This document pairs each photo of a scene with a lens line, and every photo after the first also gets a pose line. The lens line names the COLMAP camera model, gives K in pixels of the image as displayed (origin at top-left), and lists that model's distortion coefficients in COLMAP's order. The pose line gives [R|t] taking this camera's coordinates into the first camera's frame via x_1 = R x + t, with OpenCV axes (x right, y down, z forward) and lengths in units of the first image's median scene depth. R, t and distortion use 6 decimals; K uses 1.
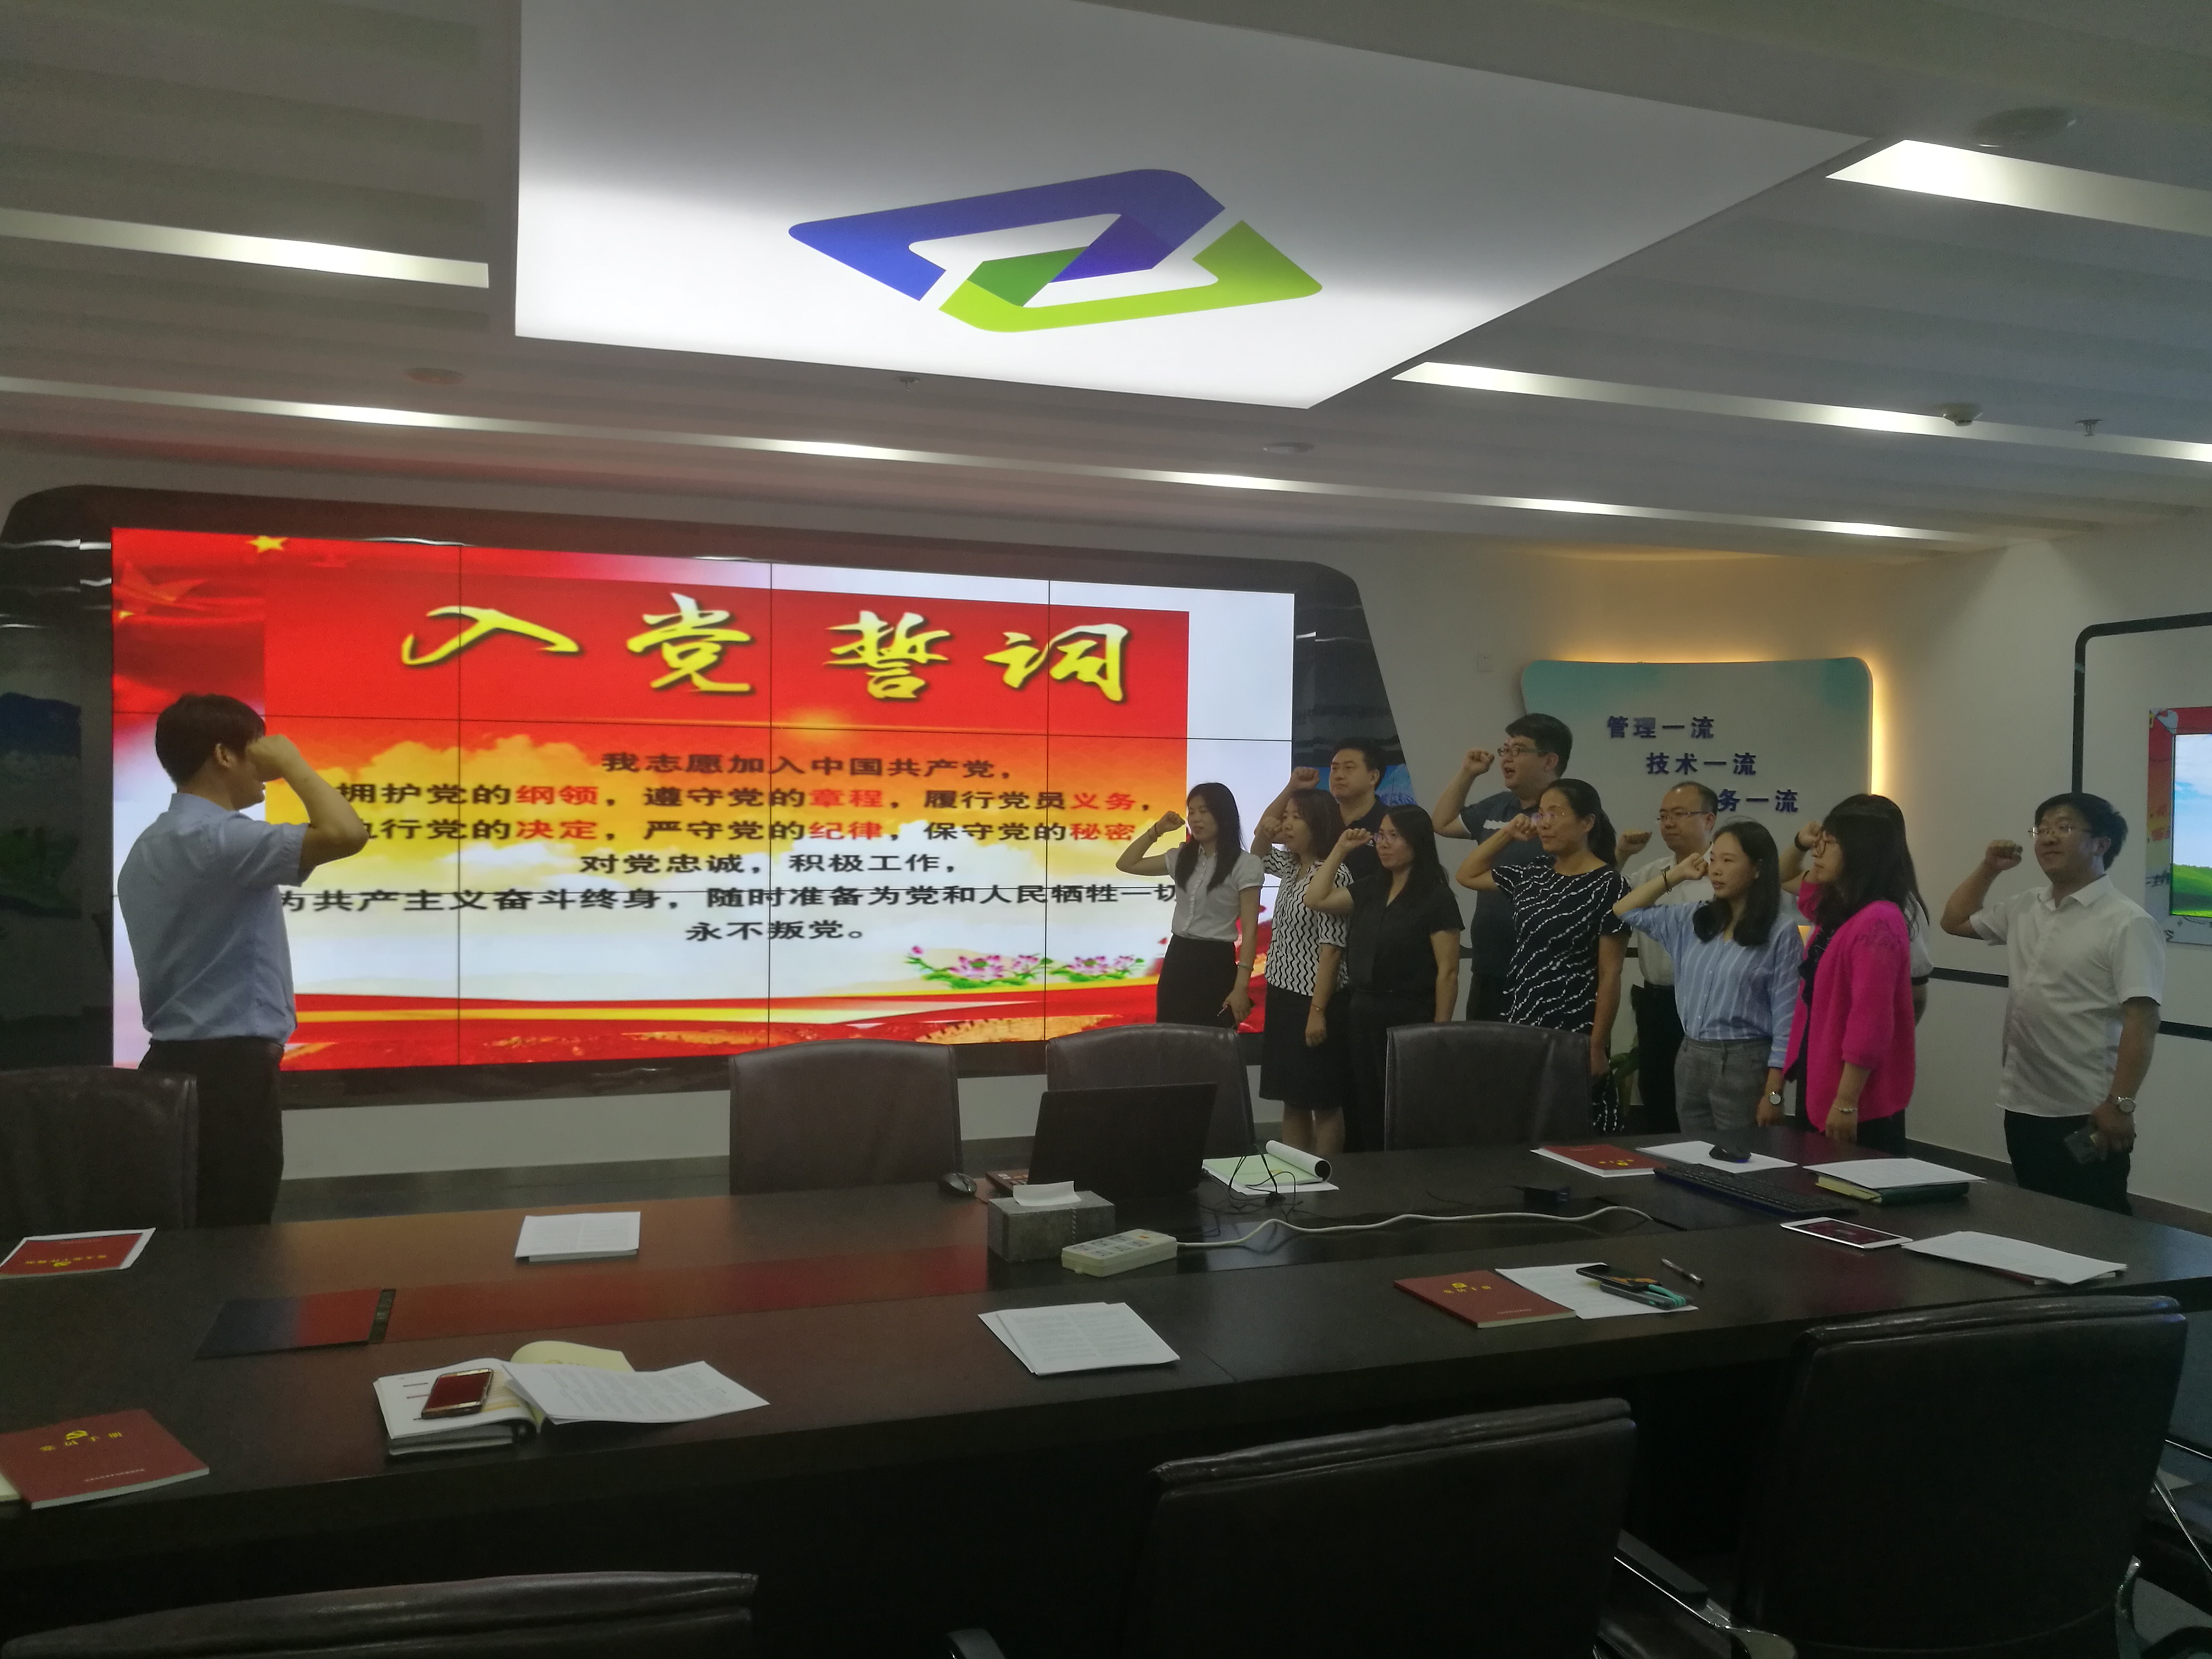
lens RADIAL K [[1746.0, 0, 1112.3], [0, 1746.0, 831.1], [0, 0, 1]] dist [-0.000948, 0.002500]
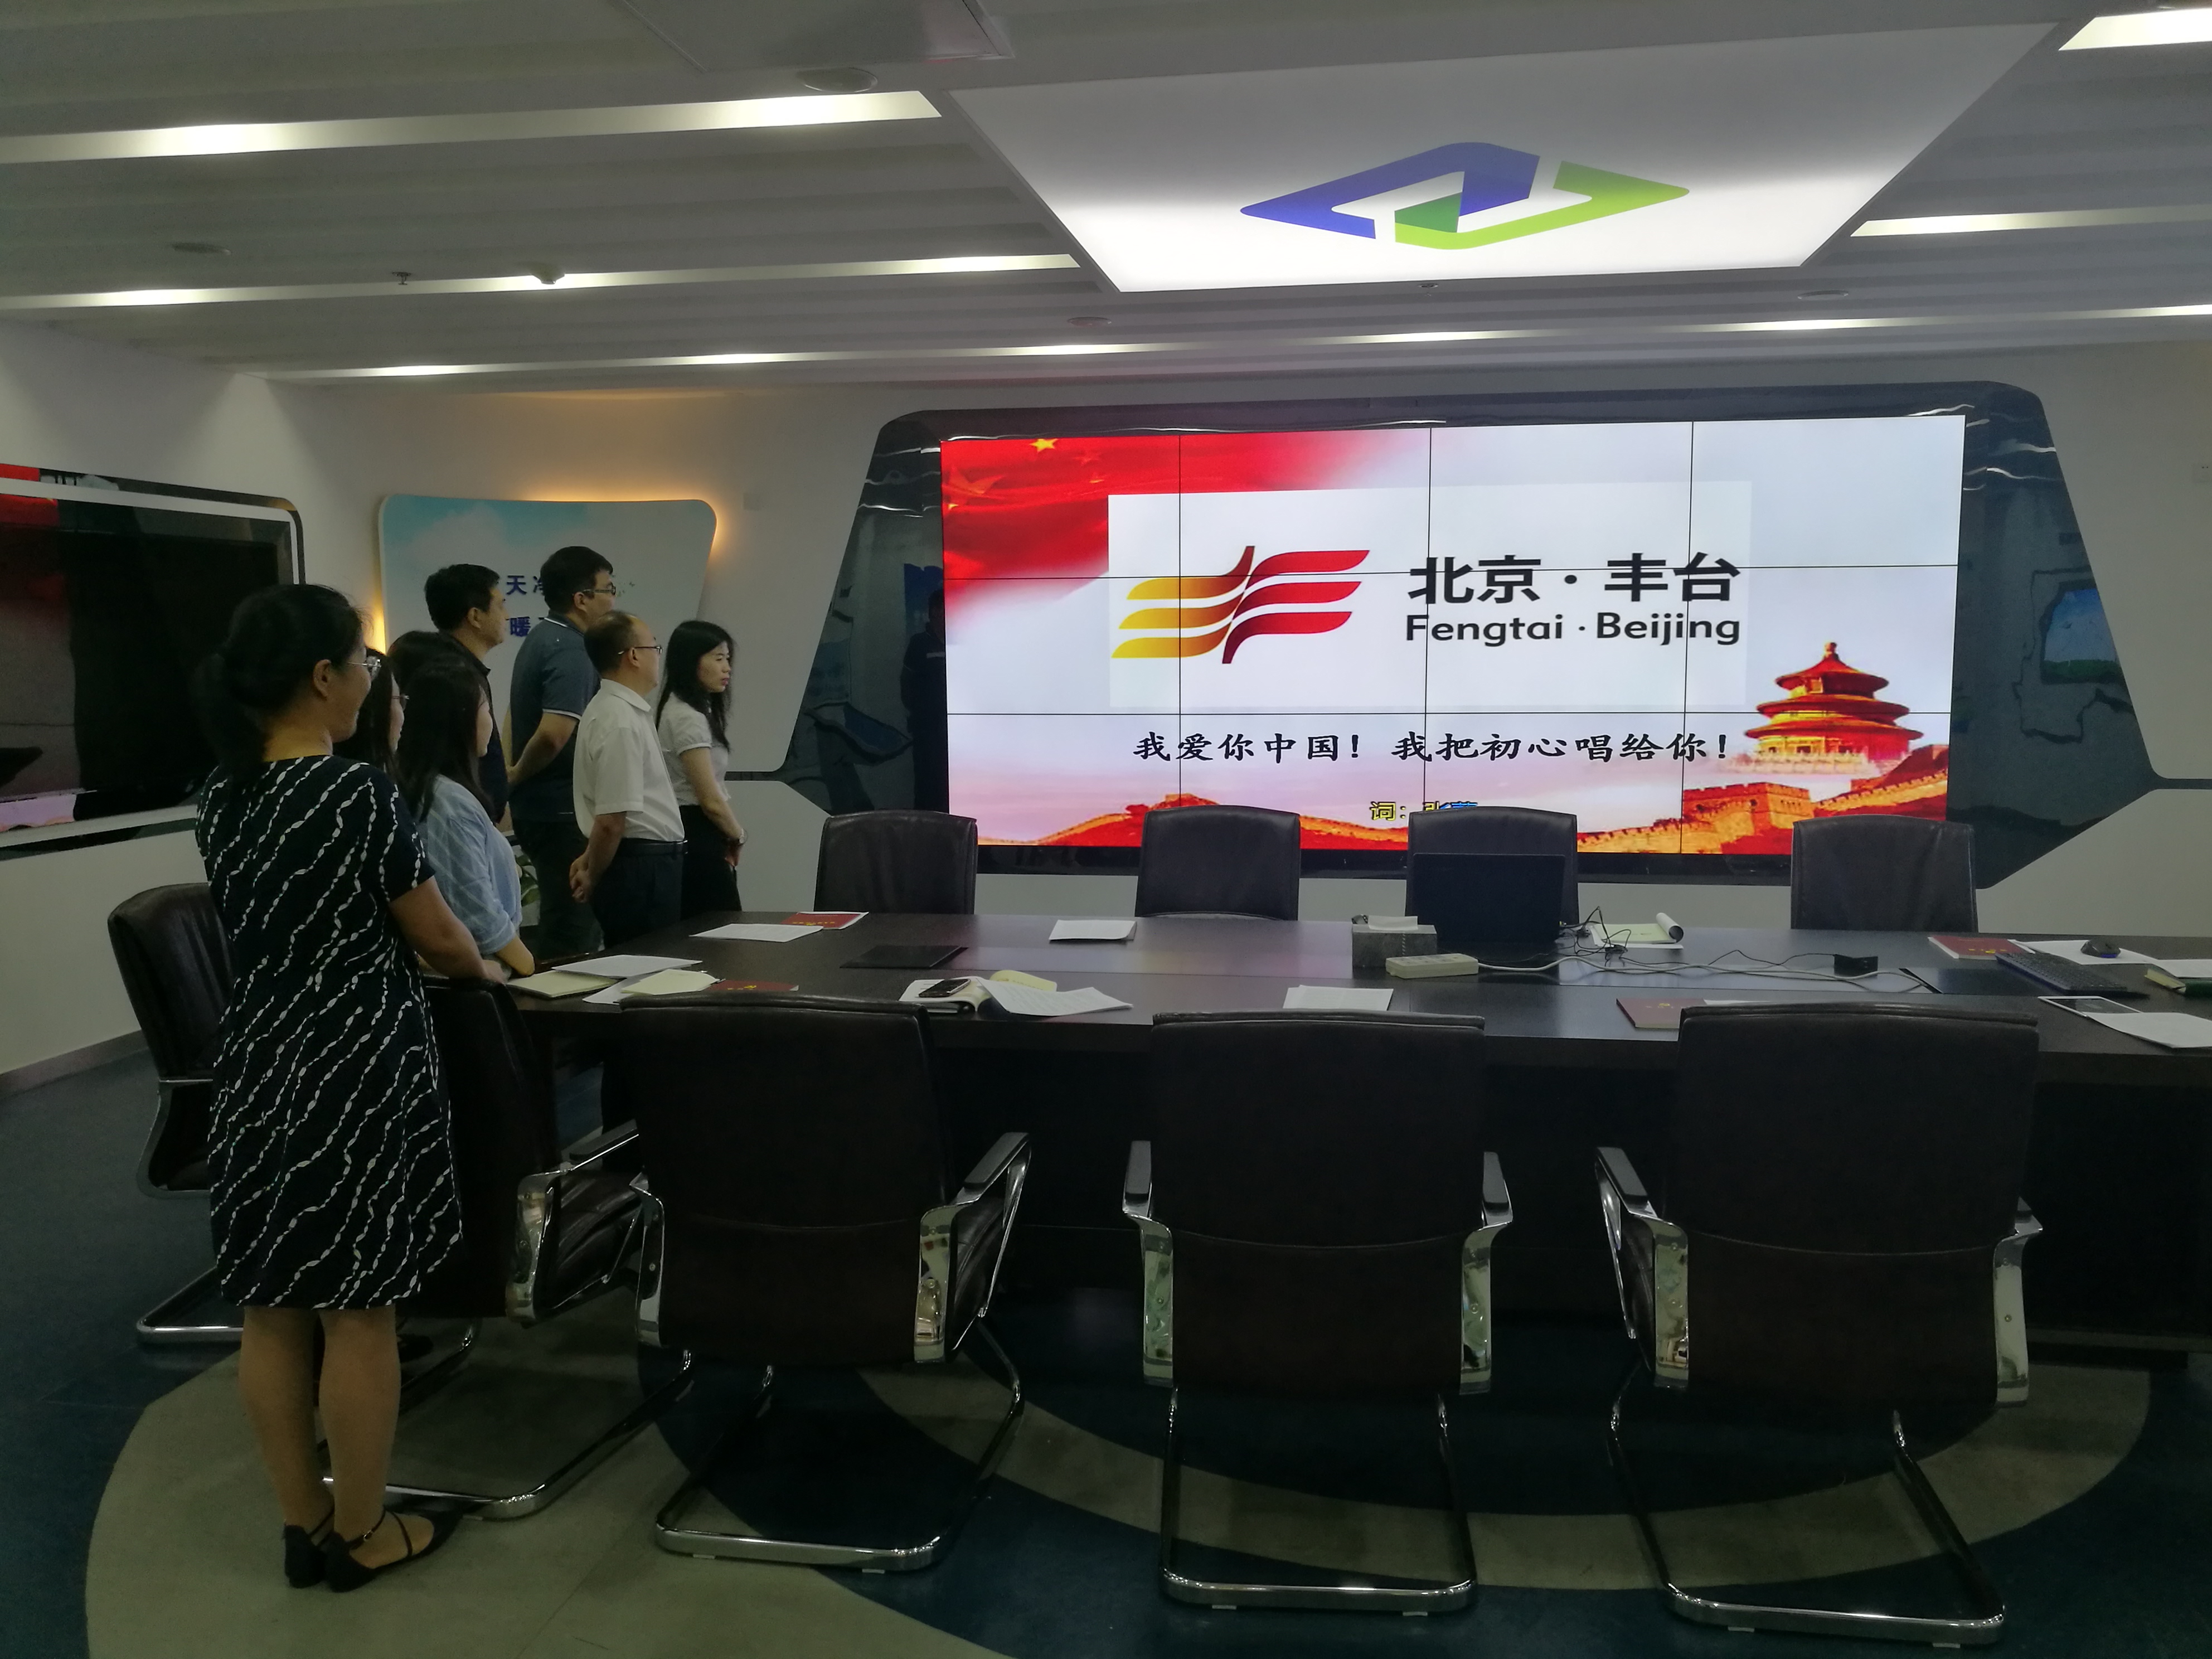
lens RADIAL K [[1746.0, 0, 1118.1], [0, 1746.0, 813.8], [0, 0, 1]] dist [-0.000948, 0.002500]
pose [[0.876048, 0.031183, -0.481214, 0.351029], [0.009187, 0.996647, 0.081308, 0.008635], [0.482136, -0.075651, 0.872824, -0.233751]]
